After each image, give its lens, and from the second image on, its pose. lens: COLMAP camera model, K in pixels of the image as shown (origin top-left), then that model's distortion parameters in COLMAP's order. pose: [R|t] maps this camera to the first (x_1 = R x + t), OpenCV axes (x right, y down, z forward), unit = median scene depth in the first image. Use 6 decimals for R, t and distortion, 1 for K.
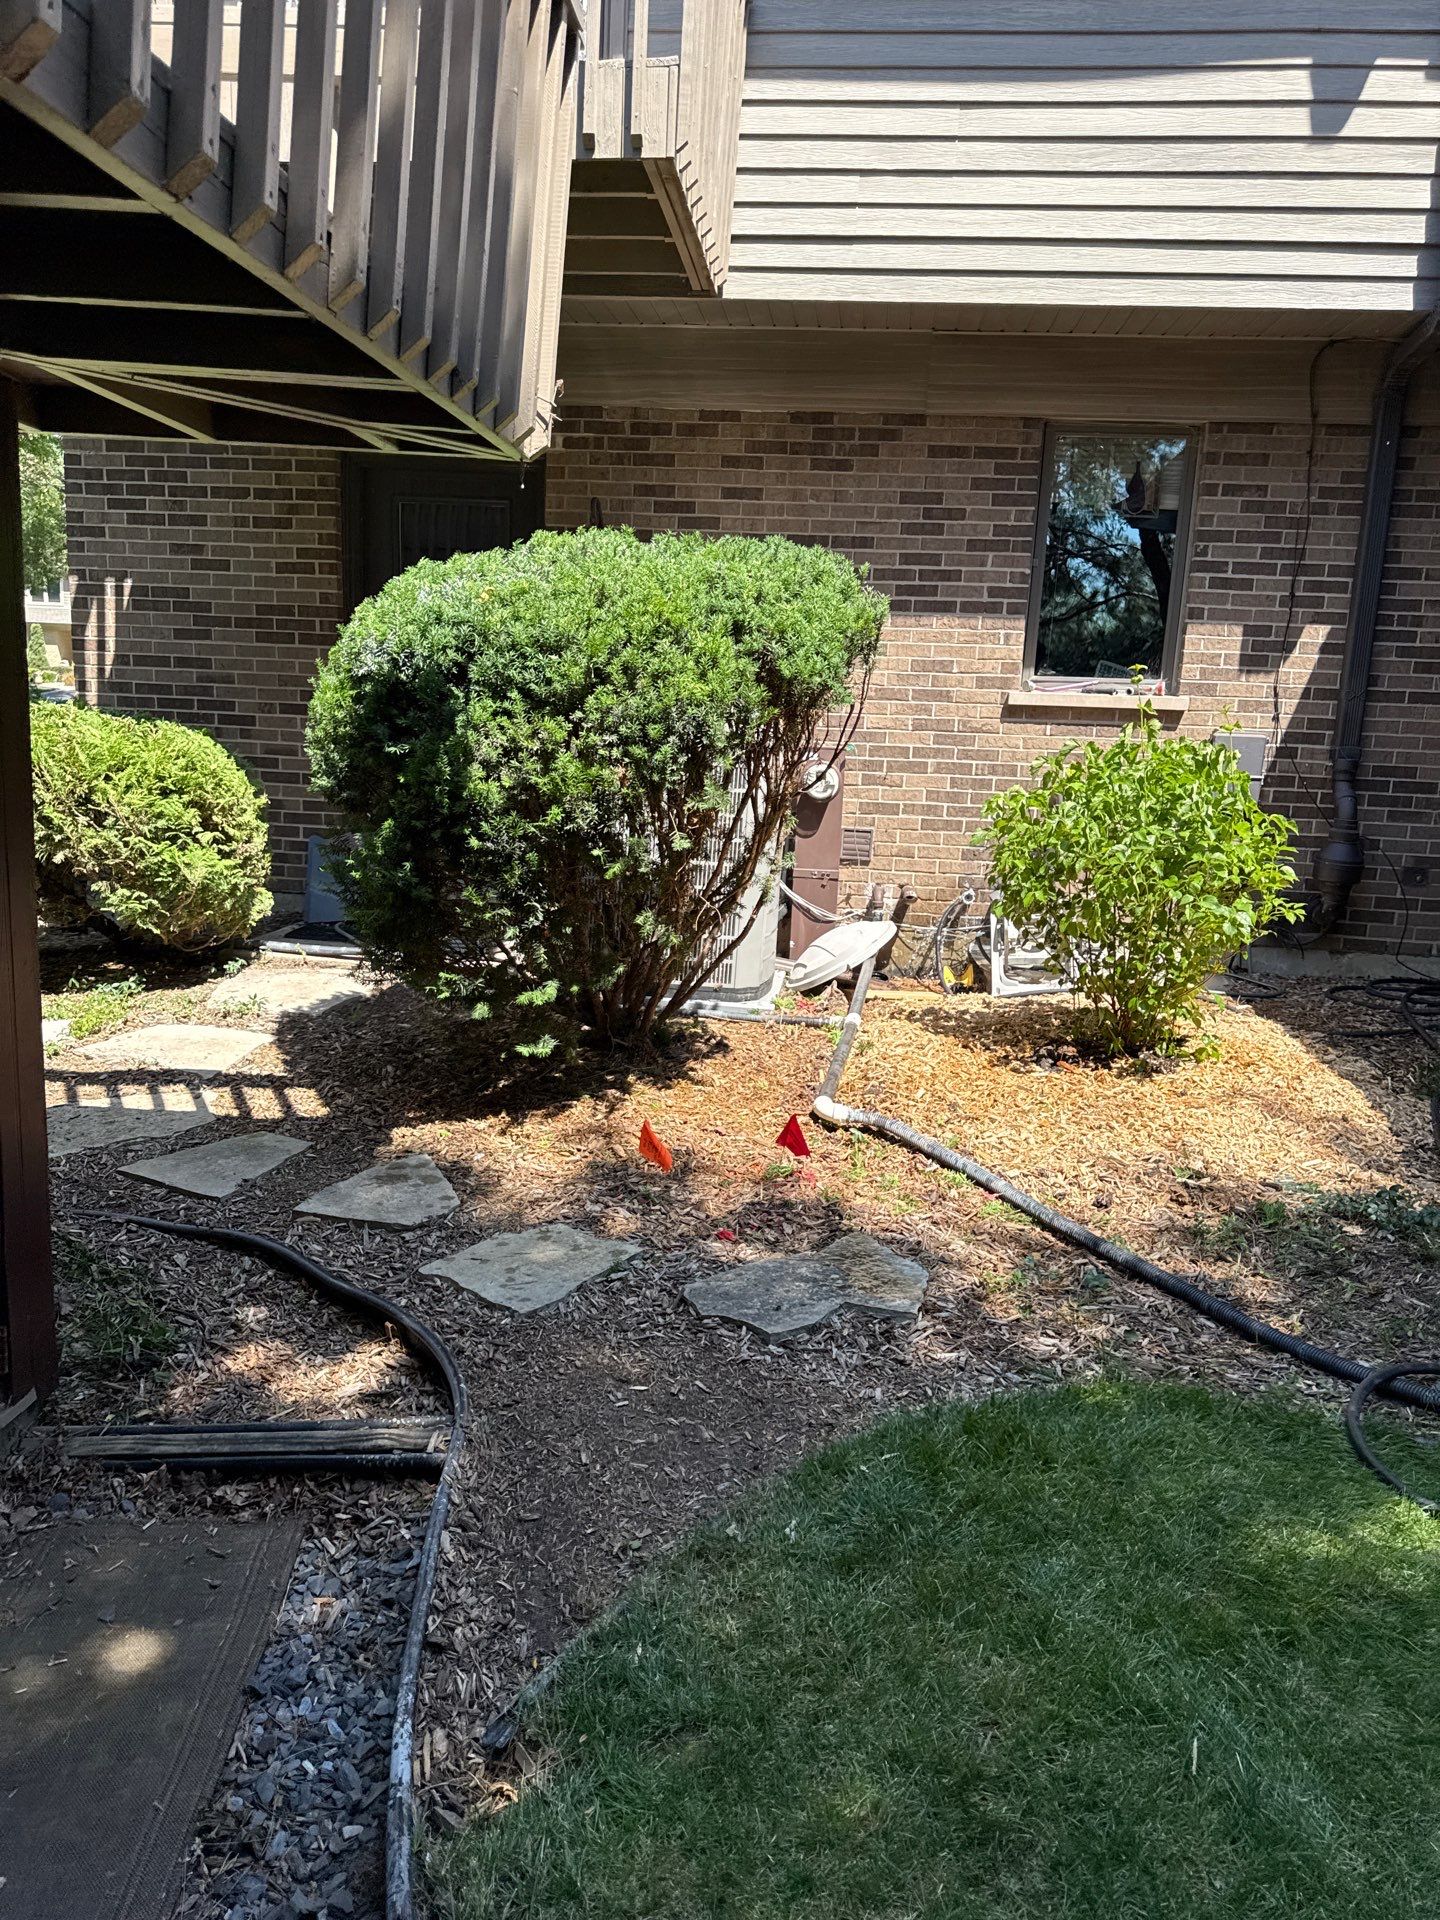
lens RADIAL K [[1364.2, 0, 709.3], [0, 1364.2, 955.4], [0, 0, 1]] dist [0.005242, -0.008081]
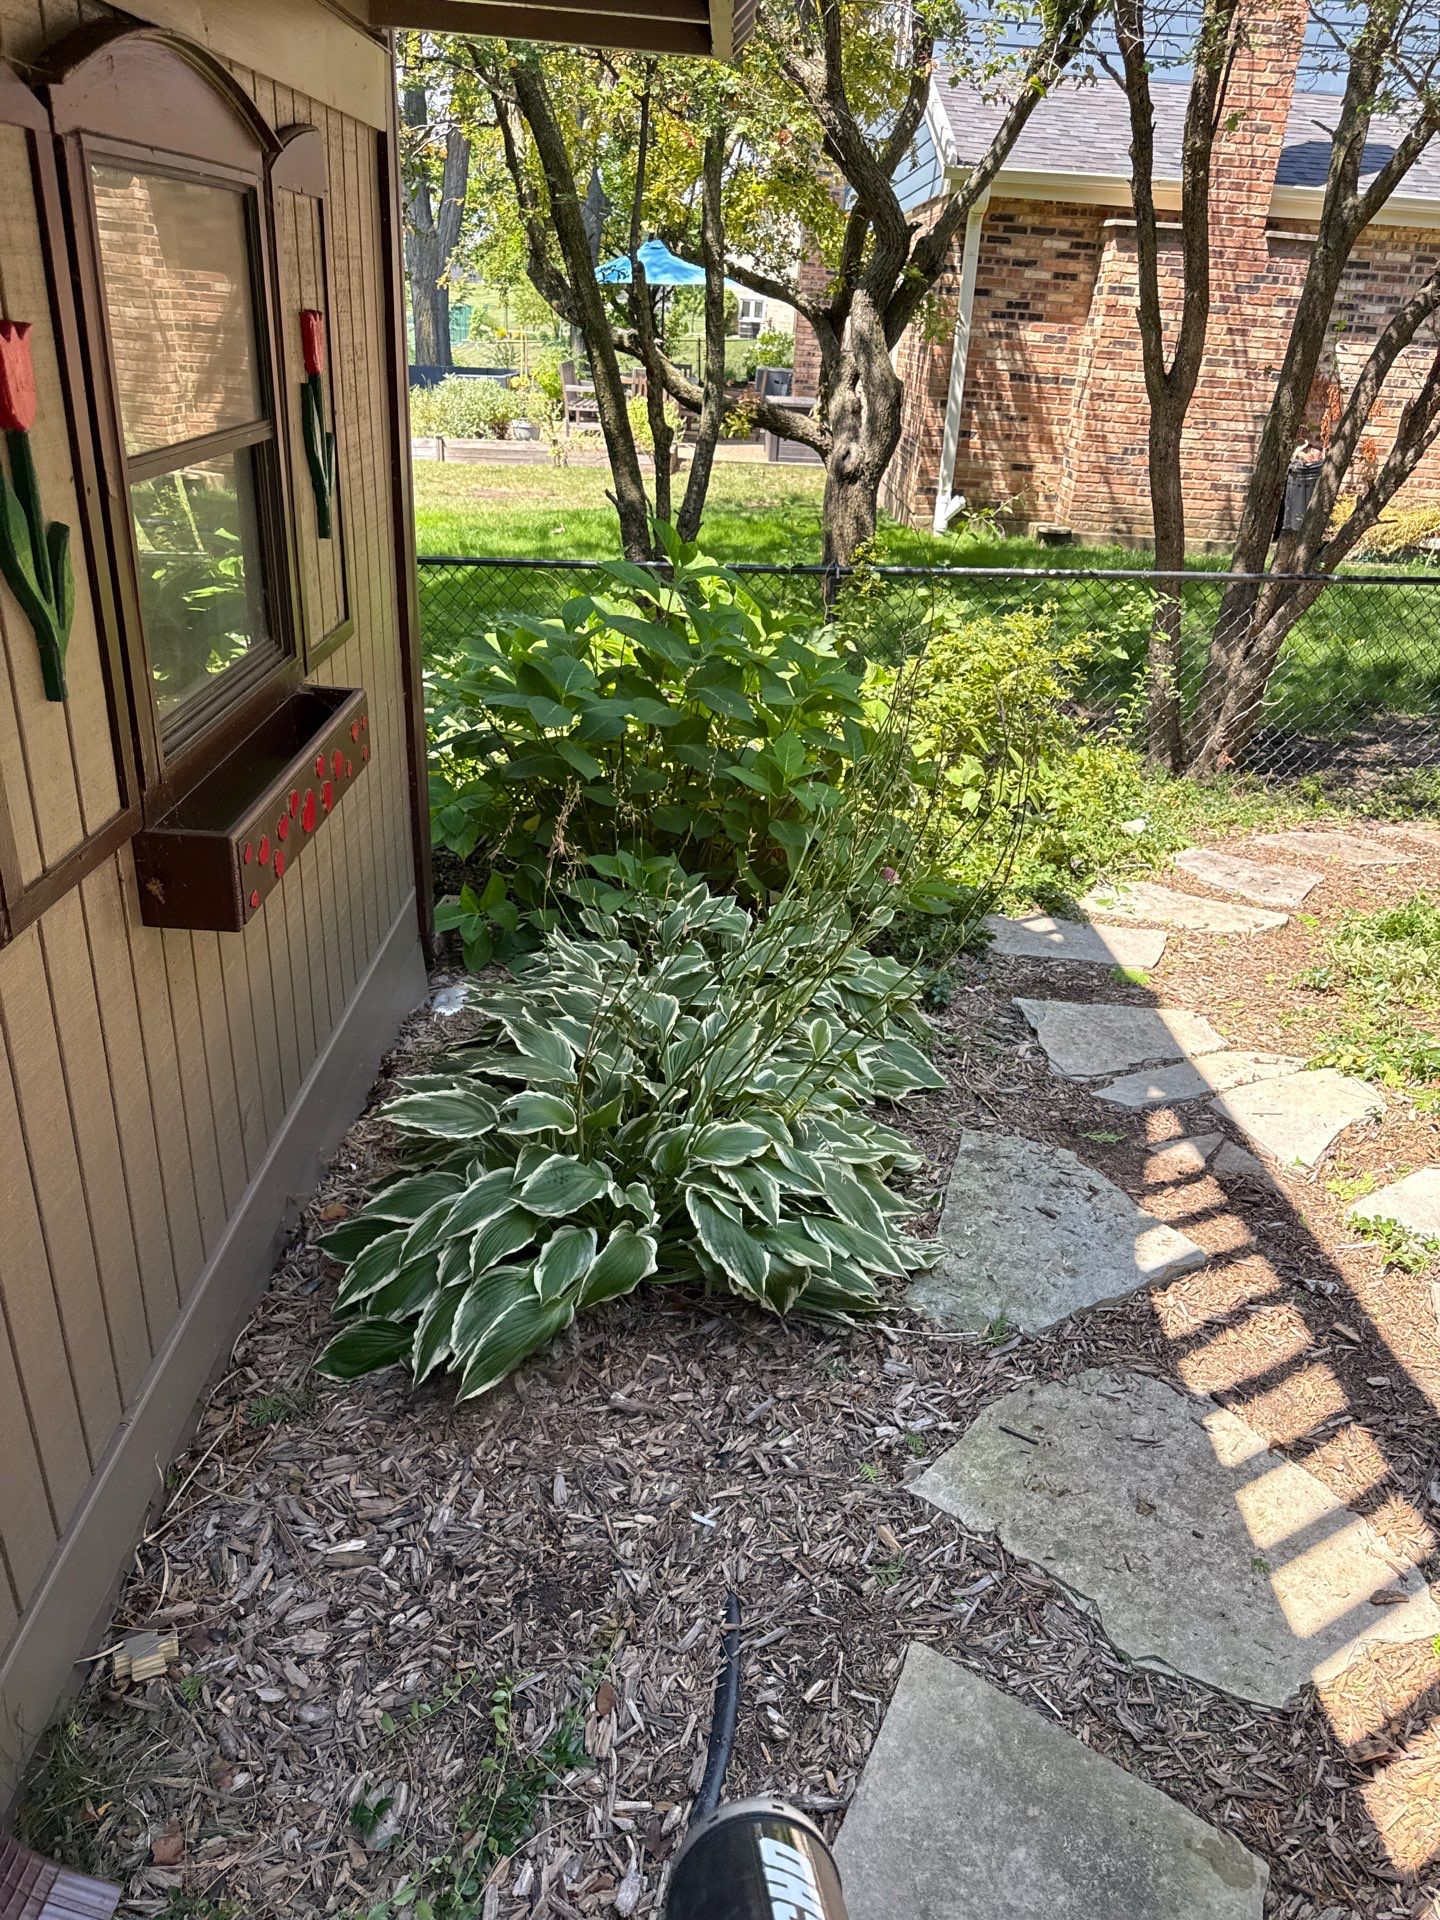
lens RADIAL K [[1364.2, 0, 709.3], [0, 1364.2, 955.4], [0, 0, 1]] dist [0.005242, -0.008081]
pose [[0.107787, 0.385491, -0.916394, -0.067608], [-0.244375, 0.903757, 0.351432, -0.102255], [0.963672, 0.186064, 0.191617, 0.453262]]
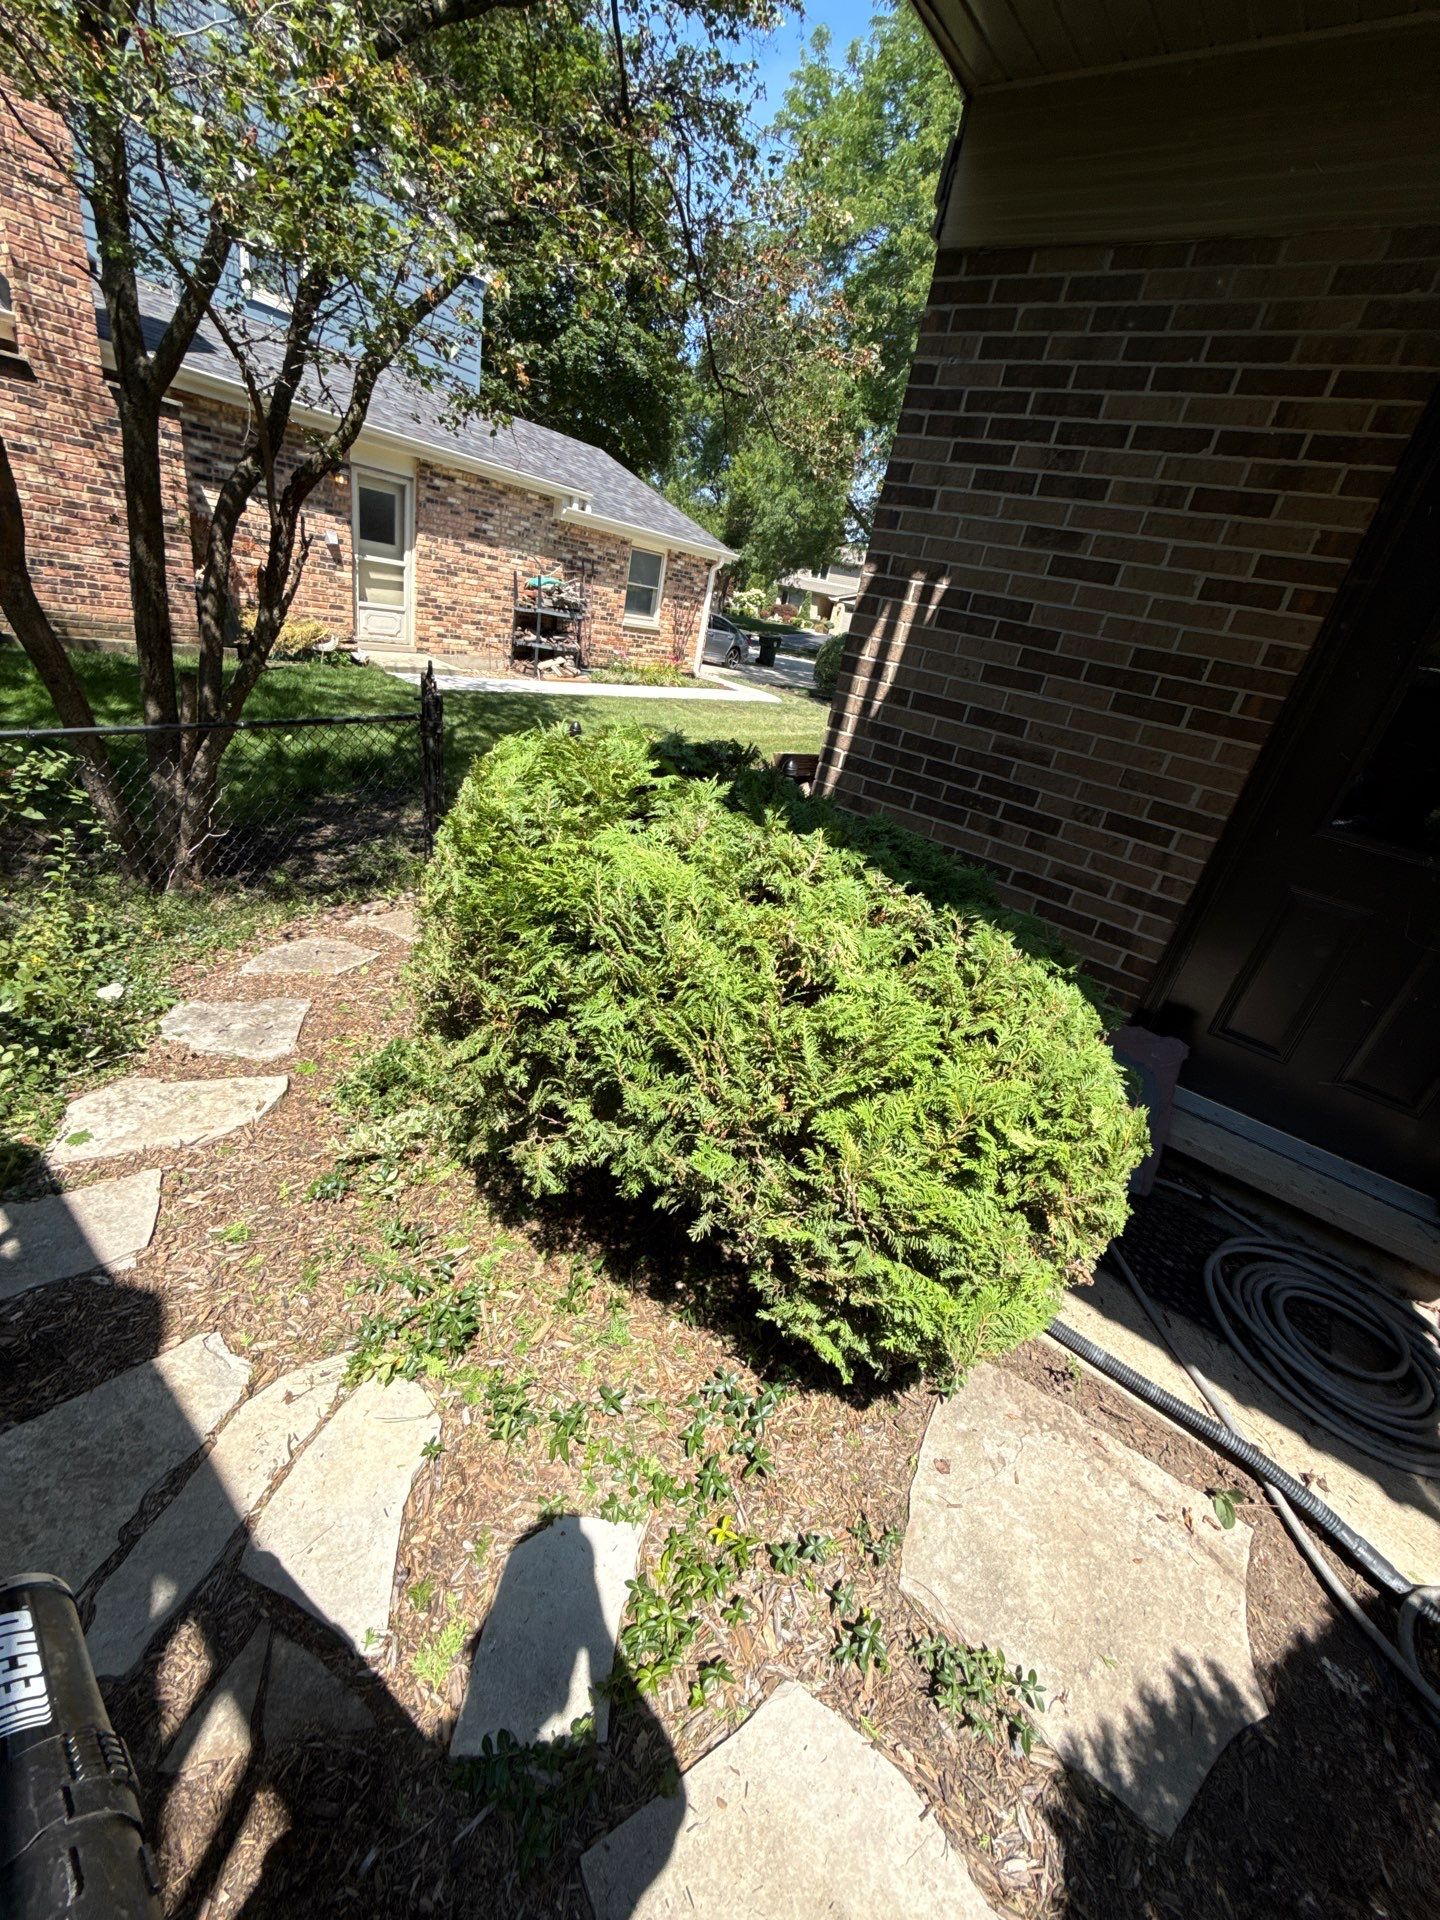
lens RADIAL K [[761.0, 0, 720.0], [0, 761.0, 960.0], [0, 0, 1]] dist [-0.002143, -0.000569]
pose [[0.843456, 0.330968, -0.423134, -0.301809], [-0.244797, 0.937935, 0.245668, -0.166067], [0.478181, -0.103628, 0.872127, 0.607557]]
